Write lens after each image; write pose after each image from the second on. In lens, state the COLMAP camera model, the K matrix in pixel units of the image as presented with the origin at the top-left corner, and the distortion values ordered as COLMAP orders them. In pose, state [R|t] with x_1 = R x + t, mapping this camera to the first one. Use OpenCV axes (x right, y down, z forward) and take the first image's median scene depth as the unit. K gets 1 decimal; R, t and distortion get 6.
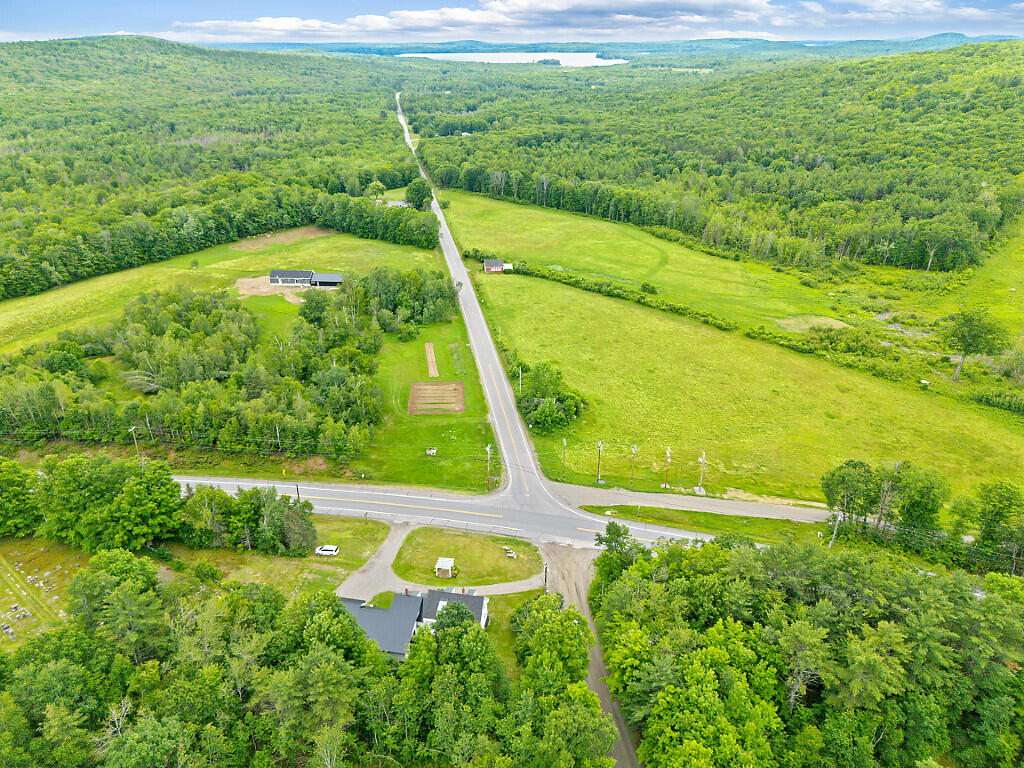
lens RADIAL K [[715.4, 0, 511.4], [0, 715.4, 384.0], [0, 0, 1]] dist [0.033941, -0.027111]
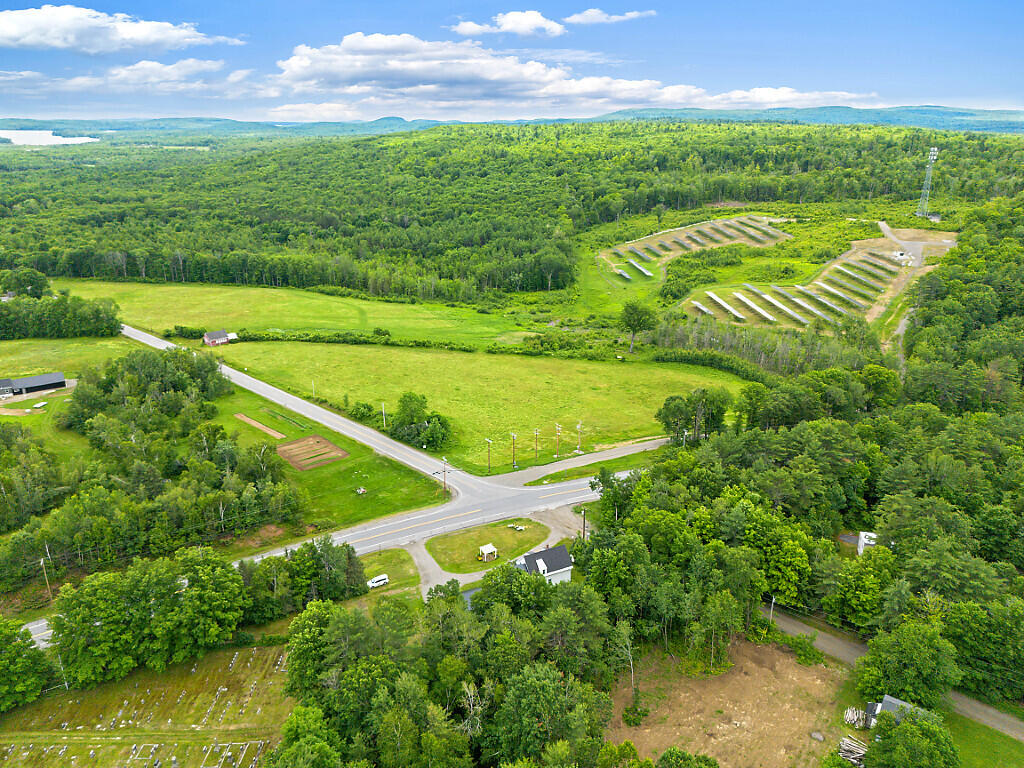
lens RADIAL K [[715.4, 0, 514.4], [0, 715.4, 386.8], [0, 0, 1]] dist [0.033941, -0.027111]
pose [[0.788001, -0.203007, 0.581242, -0.265967], [0.254996, 0.966909, -0.007996, 0.007466], [-0.560385, 0.154516, 0.813692, 0.000374]]
